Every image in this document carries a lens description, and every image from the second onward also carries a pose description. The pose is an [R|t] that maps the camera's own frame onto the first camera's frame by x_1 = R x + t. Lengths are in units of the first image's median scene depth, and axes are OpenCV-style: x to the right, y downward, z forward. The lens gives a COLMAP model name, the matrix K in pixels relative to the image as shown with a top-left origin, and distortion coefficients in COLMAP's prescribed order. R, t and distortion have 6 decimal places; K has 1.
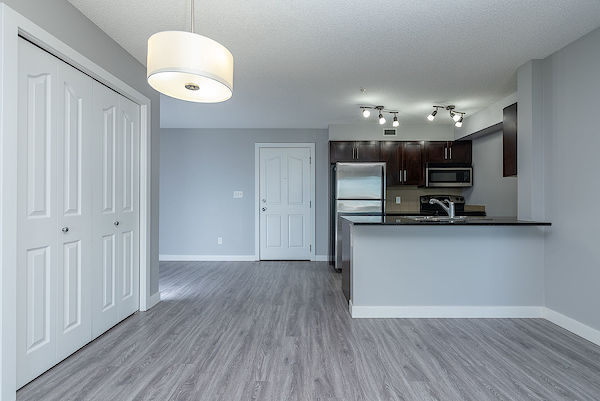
lens RADIAL K [[300.5, 0, 301.5], [0, 300.5, 195.7], [0, 0, 1]] dist [0.002716, 0.000761]
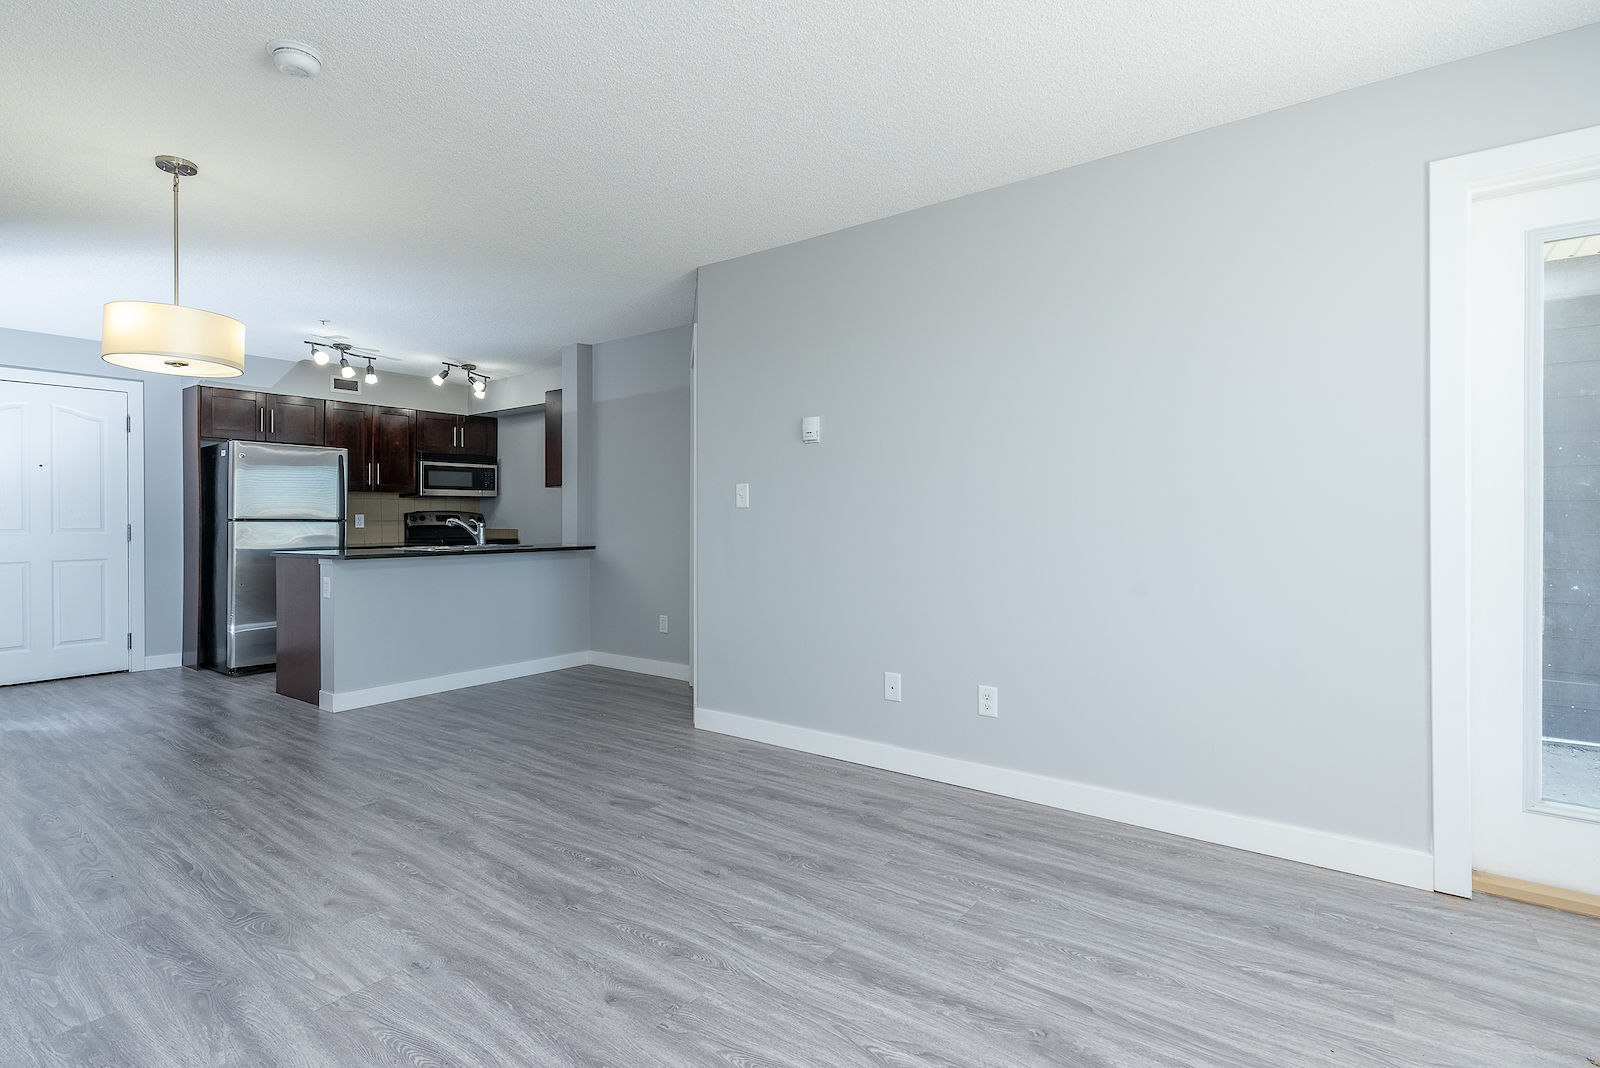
lens RADIAL K [[801.4, 0, 802.5], [0, 801.4, 520.1], [0, 0, 1]] dist [0.002716, 0.000761]
pose [[0.613732, -0.005628, 0.789494, -0.320945], [-0.004852, 0.999929, 0.010901, -0.005637], [-0.789499, -0.010521, 0.613661, -0.456072]]
